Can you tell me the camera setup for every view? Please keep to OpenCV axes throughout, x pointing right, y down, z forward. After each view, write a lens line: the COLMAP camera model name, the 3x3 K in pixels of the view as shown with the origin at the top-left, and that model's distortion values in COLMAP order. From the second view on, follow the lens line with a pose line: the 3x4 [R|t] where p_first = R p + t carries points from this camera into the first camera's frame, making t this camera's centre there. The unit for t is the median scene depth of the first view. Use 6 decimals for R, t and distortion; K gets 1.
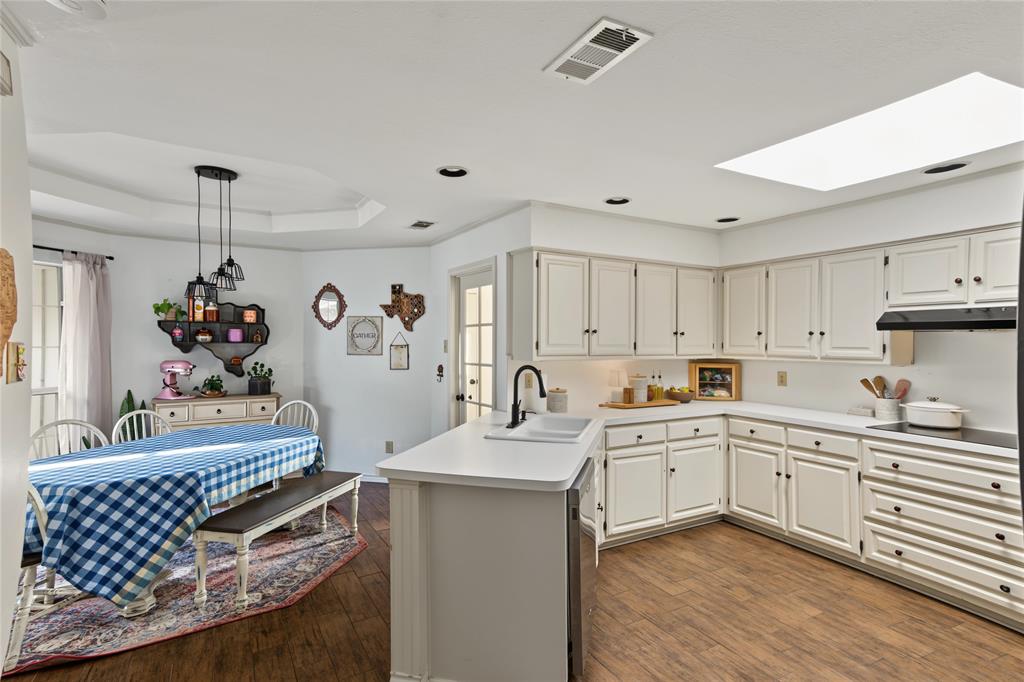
lens RADIAL K [[516.3, 0, 512.0], [0, 516.3, 341.0], [0, 0, 1]] dist [0.000589, 0.070330]
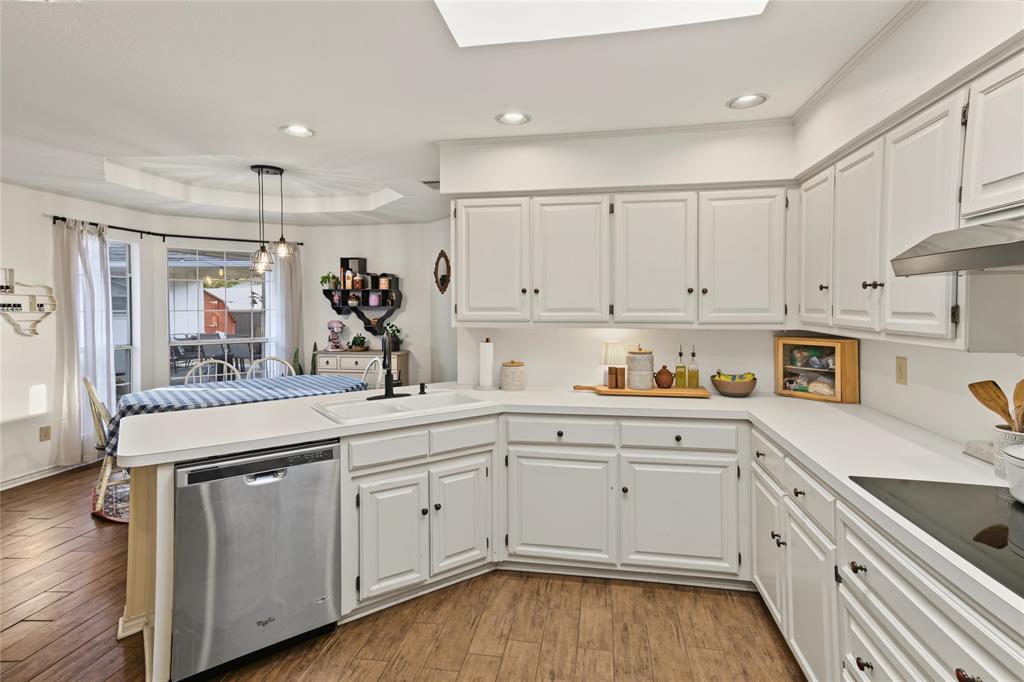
lens RADIAL K [[522.5, 0, 516.6], [0, 522.5, 317.9], [0, 0, 1]] dist [-0.000549, 0.047981]
pose [[0.774794, 0.011201, -0.632115, 0.546621], [0.005030, 0.999702, 0.023880, 0.002937], [0.632194, -0.021682, 0.774507, 0.321645]]
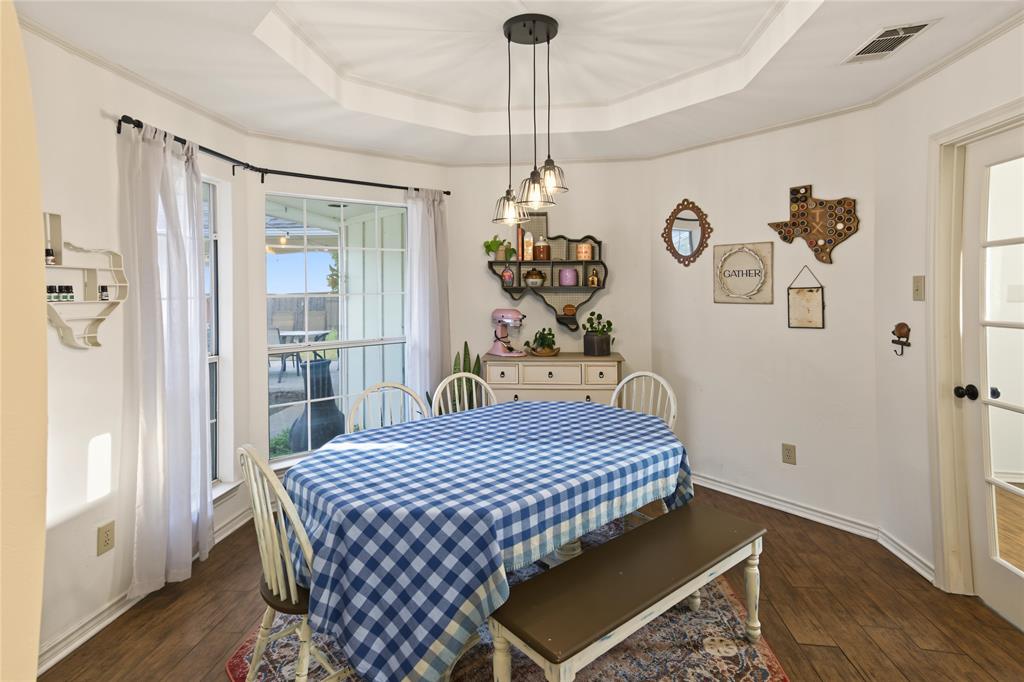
lens RADIAL K [[544.1, 0, 512.8], [0, 544.1, 292.6], [0, 0, 1]] dist [0.041611, 0.002744]
pose [[0.813459, -0.005927, -0.581592, -0.144828], [0.014506, 0.999844, 0.010101, 0.002933], [0.581441, -0.016653, 0.813418, 0.332433]]
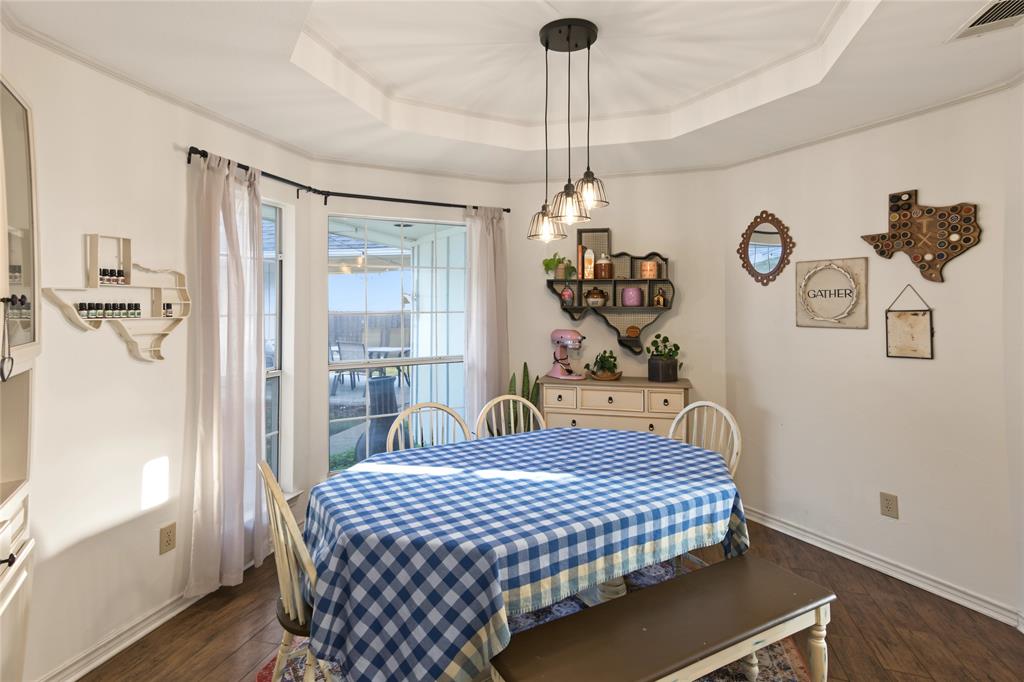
lens RADIAL K [[548.7, 0, 509.8], [0, 548.7, 304.5], [0, 0, 1]] dist [0.023526, 0.039396]
pose [[0.699649, -0.007836, -0.714443, -0.115166], [0.007014, 0.999967, -0.004098, 0.002049], [0.714452, -0.002144, 0.699681, 0.387541]]
